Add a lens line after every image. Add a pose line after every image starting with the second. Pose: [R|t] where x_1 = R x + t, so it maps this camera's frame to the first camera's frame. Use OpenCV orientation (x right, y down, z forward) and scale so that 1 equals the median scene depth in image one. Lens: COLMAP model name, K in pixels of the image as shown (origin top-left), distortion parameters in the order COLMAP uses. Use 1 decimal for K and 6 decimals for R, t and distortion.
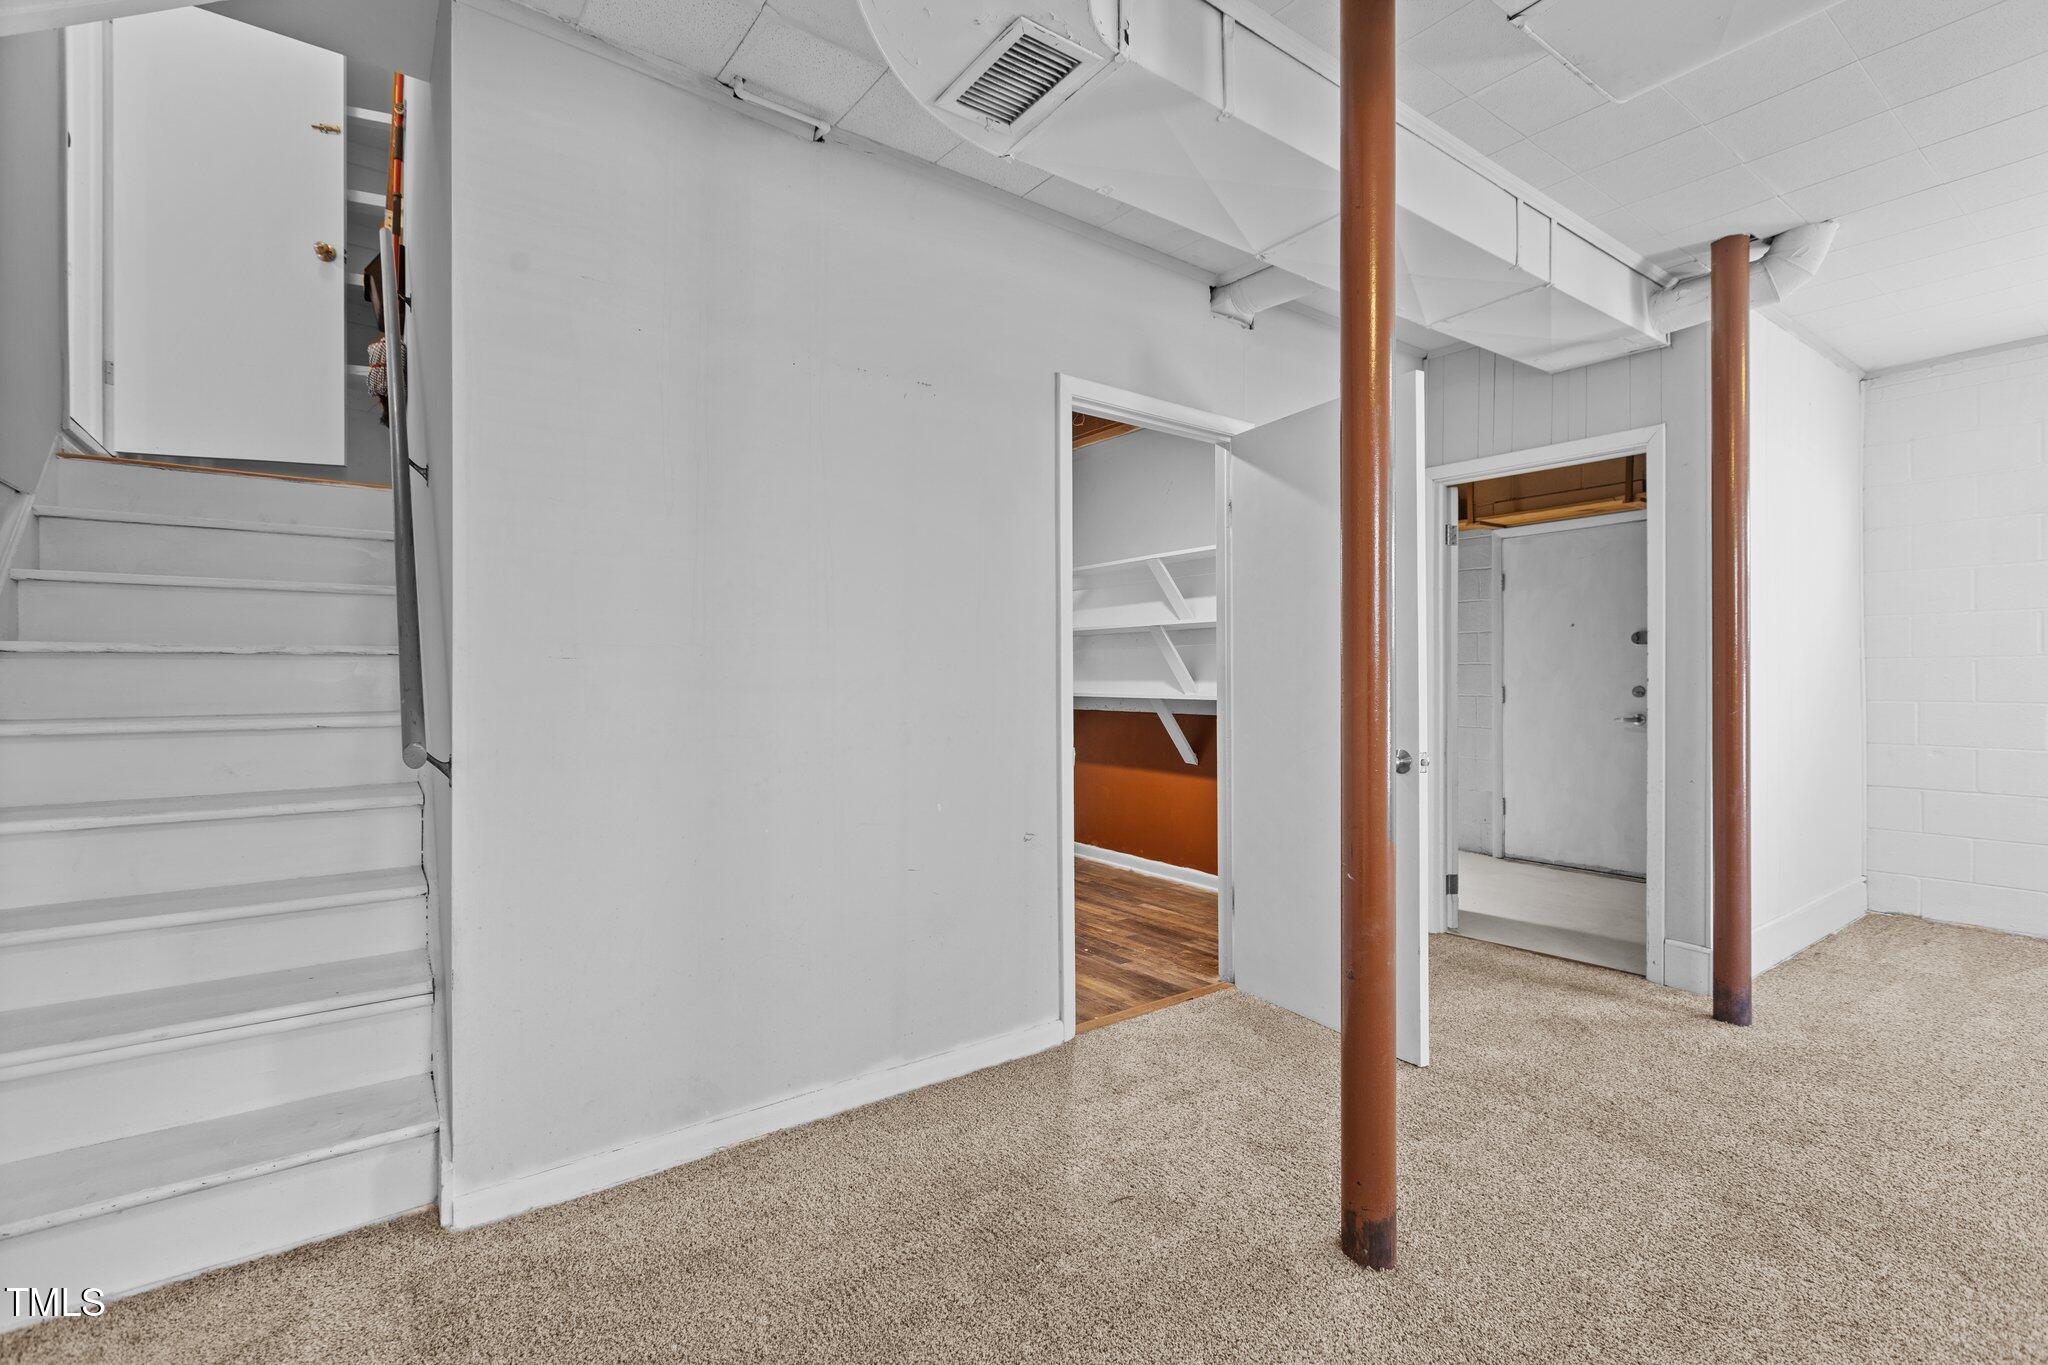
lens RADIAL K [[919.7, 0, 1035.0], [0, 919.7, 675.7], [0, 0, 1]] dist [0.003452, -0.001430]
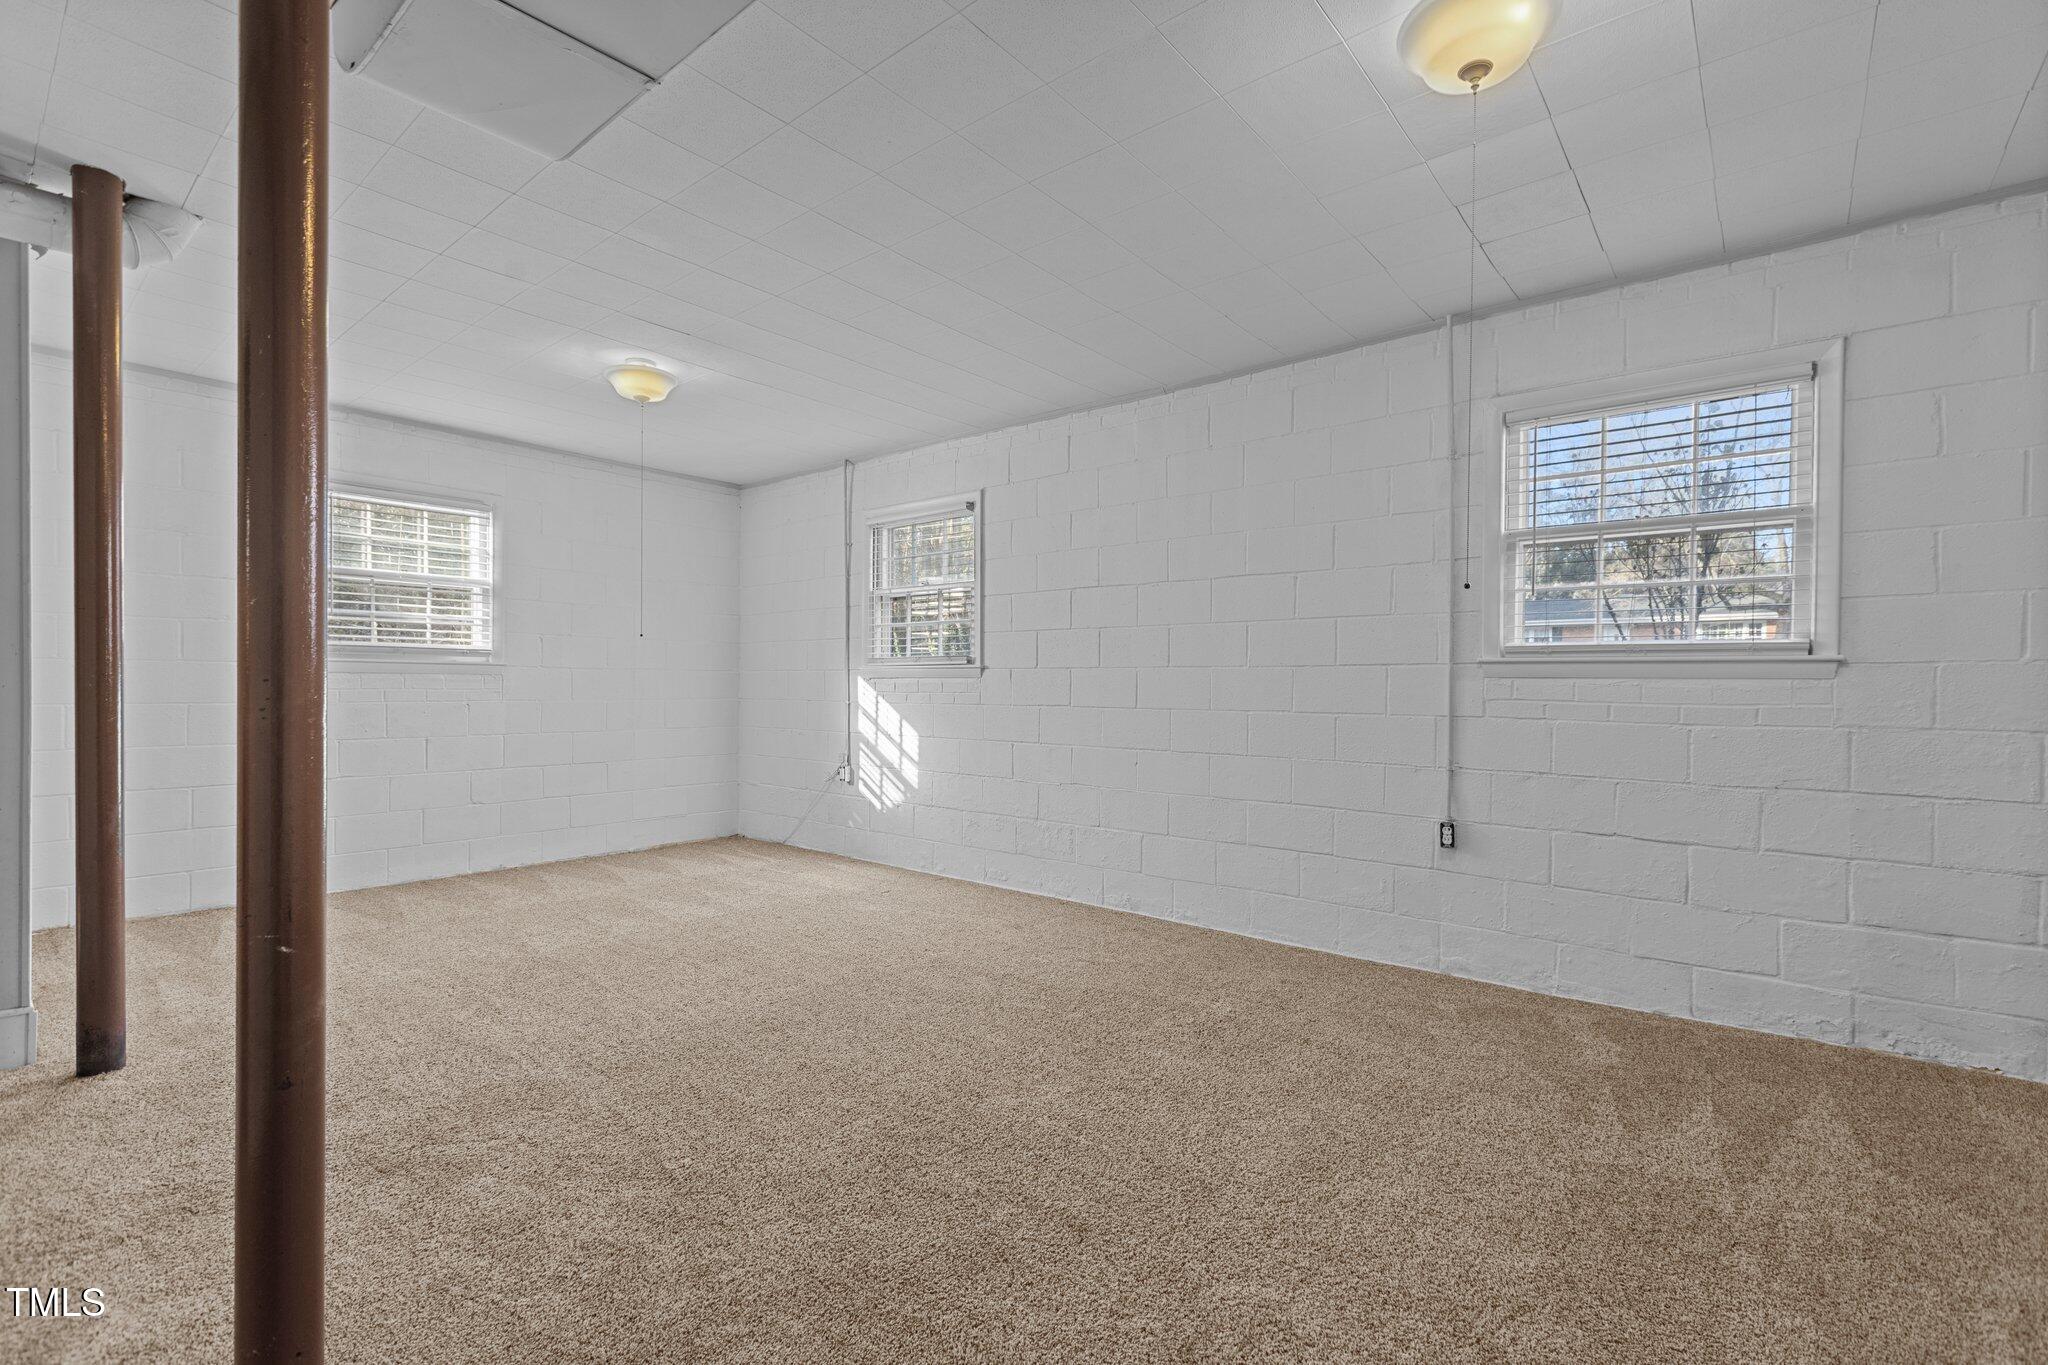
lens RADIAL K [[919.7, 0, 1036.2], [0, 919.7, 683.5], [0, 0, 1]] dist [0.003452, -0.001430]
pose [[-0.228878, -0.004936, 0.973443, -0.586833], [-0.006182, 0.999974, 0.003617, -0.003528], [-0.973435, -0.005190, -0.228903, 0.661674]]
